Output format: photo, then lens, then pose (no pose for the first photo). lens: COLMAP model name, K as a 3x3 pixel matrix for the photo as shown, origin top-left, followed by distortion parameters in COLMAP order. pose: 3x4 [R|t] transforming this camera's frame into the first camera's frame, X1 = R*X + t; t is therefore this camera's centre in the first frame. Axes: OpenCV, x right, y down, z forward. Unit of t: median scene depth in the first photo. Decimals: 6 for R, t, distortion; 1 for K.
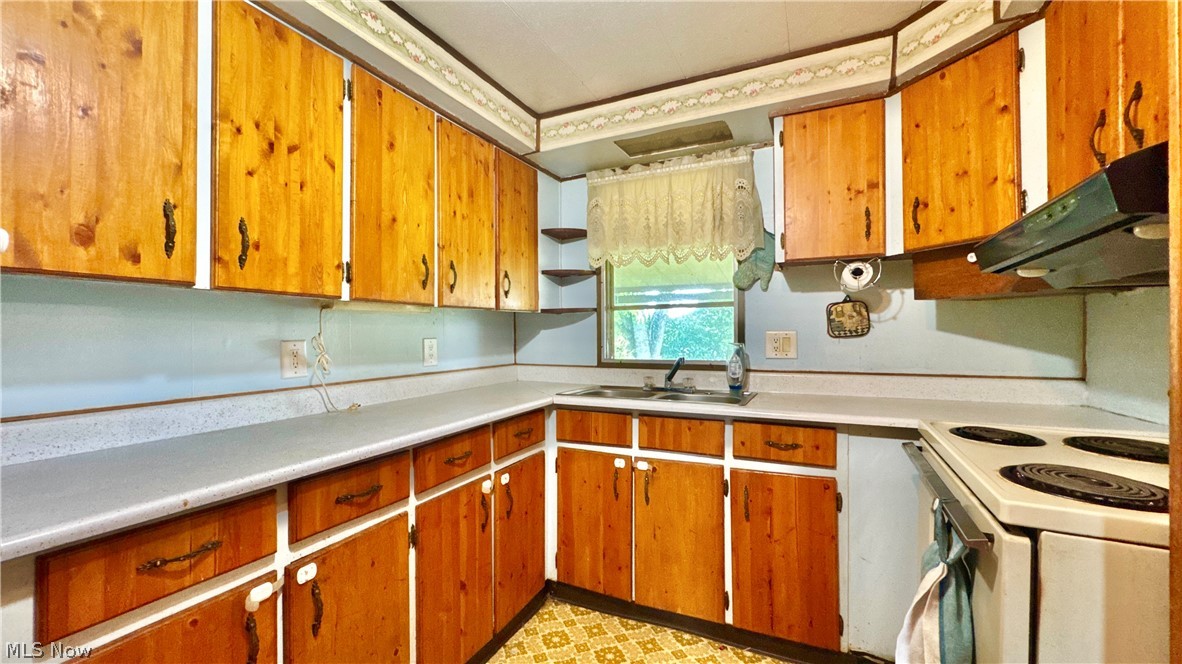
lens RADIAL K [[471.5, 0, 591.0], [0, 471.5, 332.0], [0, 0, 1]] dist [-0.001264, 0.000087]
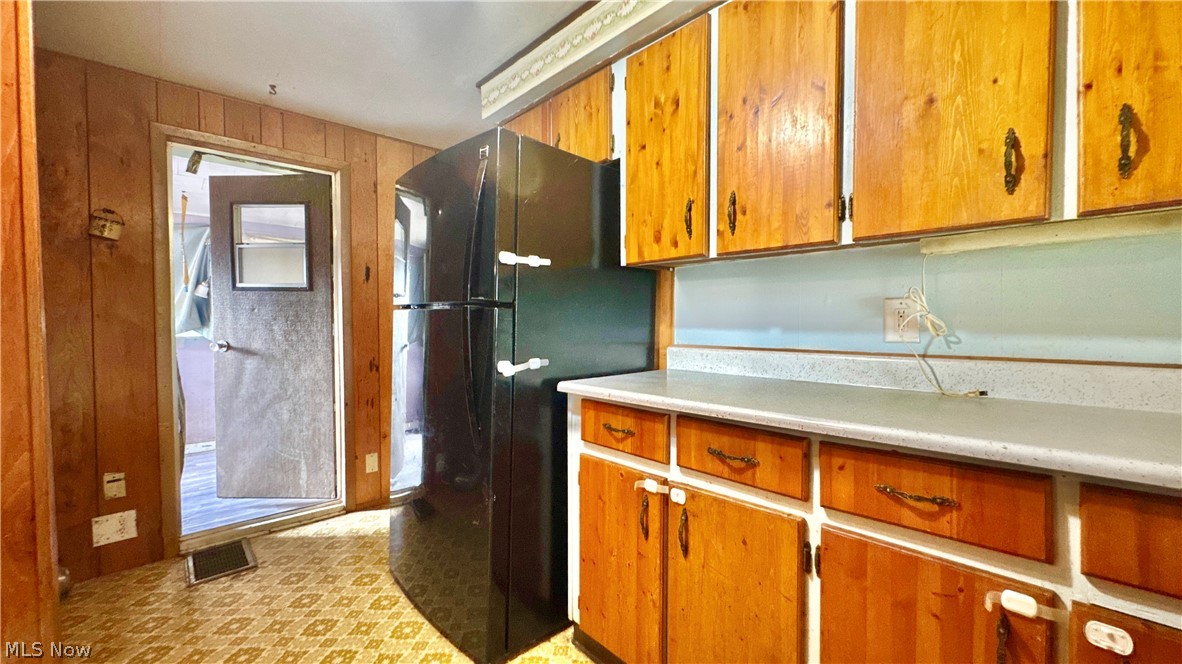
lens RADIAL K [[472.8, 0, 591.0], [0, 472.8, 332.0], [0, 0, 1]] dist [0.000255, 0.000084]
pose [[-0.362908, 0.027595, -0.931416, 0.325932], [0.009309, 0.999619, 0.025988, 0.048438], [0.931779, 0.000761, -0.363026, 0.741614]]
